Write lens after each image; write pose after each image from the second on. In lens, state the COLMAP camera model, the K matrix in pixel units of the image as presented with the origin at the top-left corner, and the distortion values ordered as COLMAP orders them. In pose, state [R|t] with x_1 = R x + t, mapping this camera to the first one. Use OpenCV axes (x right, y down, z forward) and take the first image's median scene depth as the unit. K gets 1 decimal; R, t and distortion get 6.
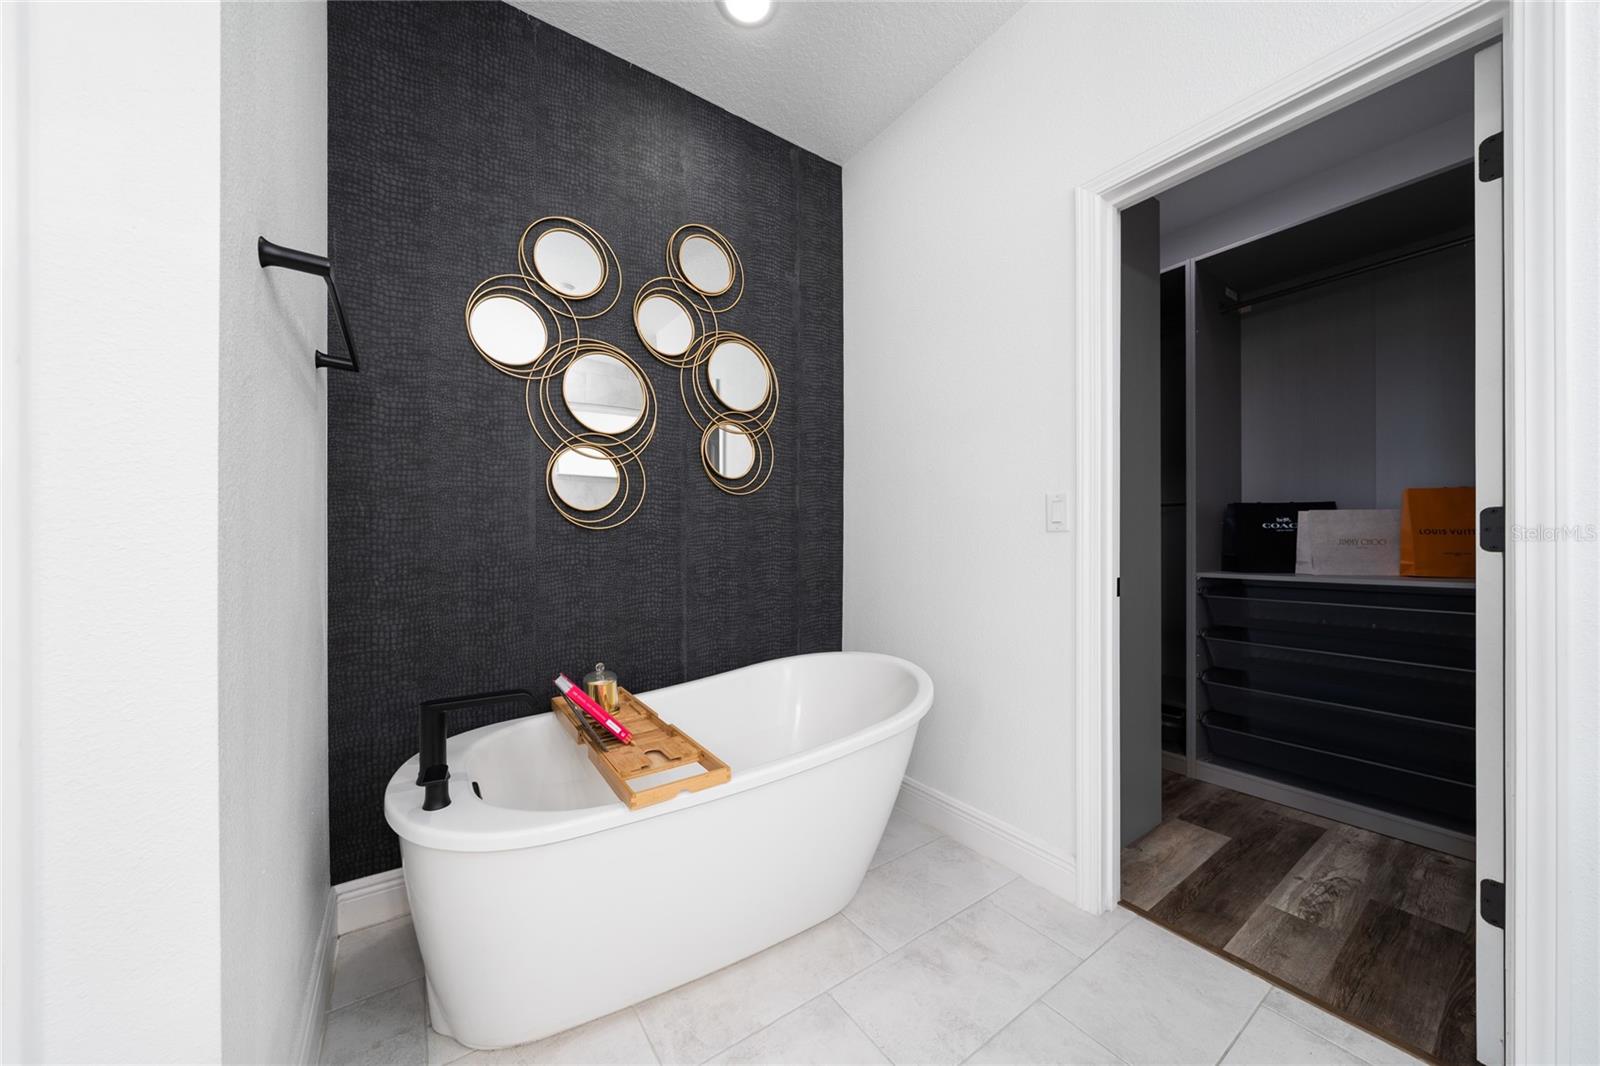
lens RADIAL K [[557.0, 0, 803.0], [0, 557.0, 538.2], [0, 0, 1]] dist [-0.008589, -0.000145]
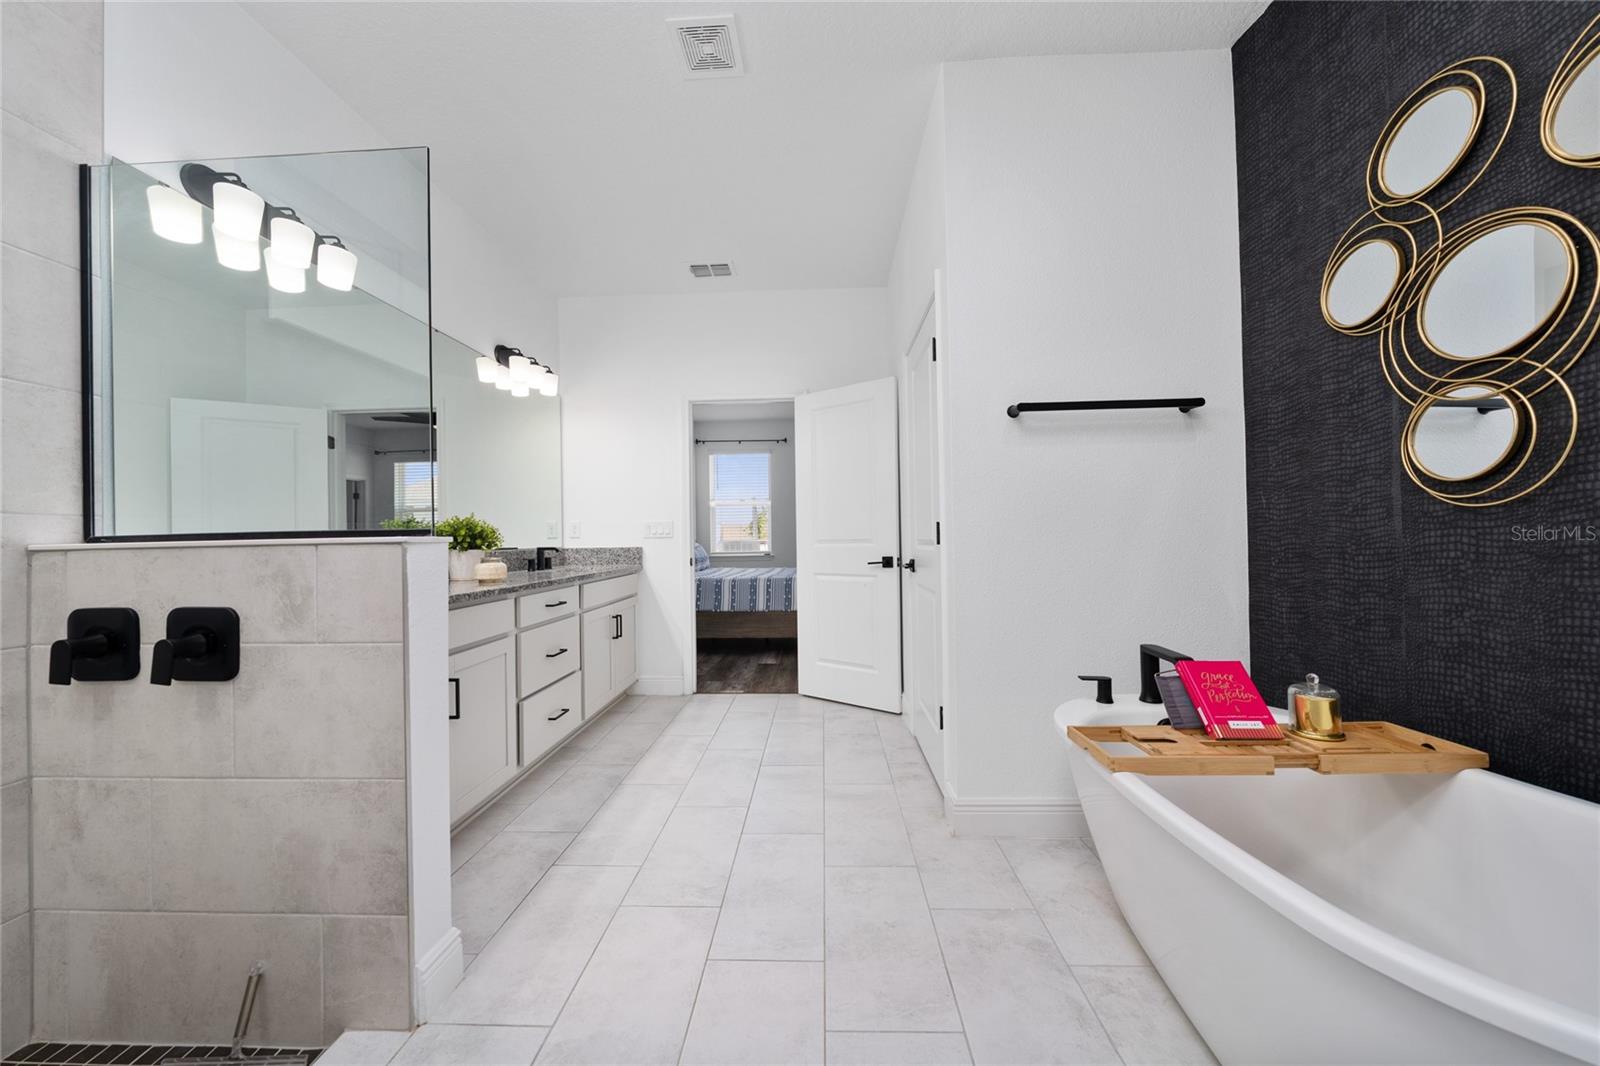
lens RADIAL K [[557.0, 0, 803.7], [0, 557.0, 535.4], [0, 0, 1]] dist [-0.008589, -0.000145]
pose [[-0.609115, 0.009598, -0.793024, 0.669435], [0.021501, 0.999759, -0.004415, 0.003791], [0.792790, -0.019740, -0.609175, 0.798709]]
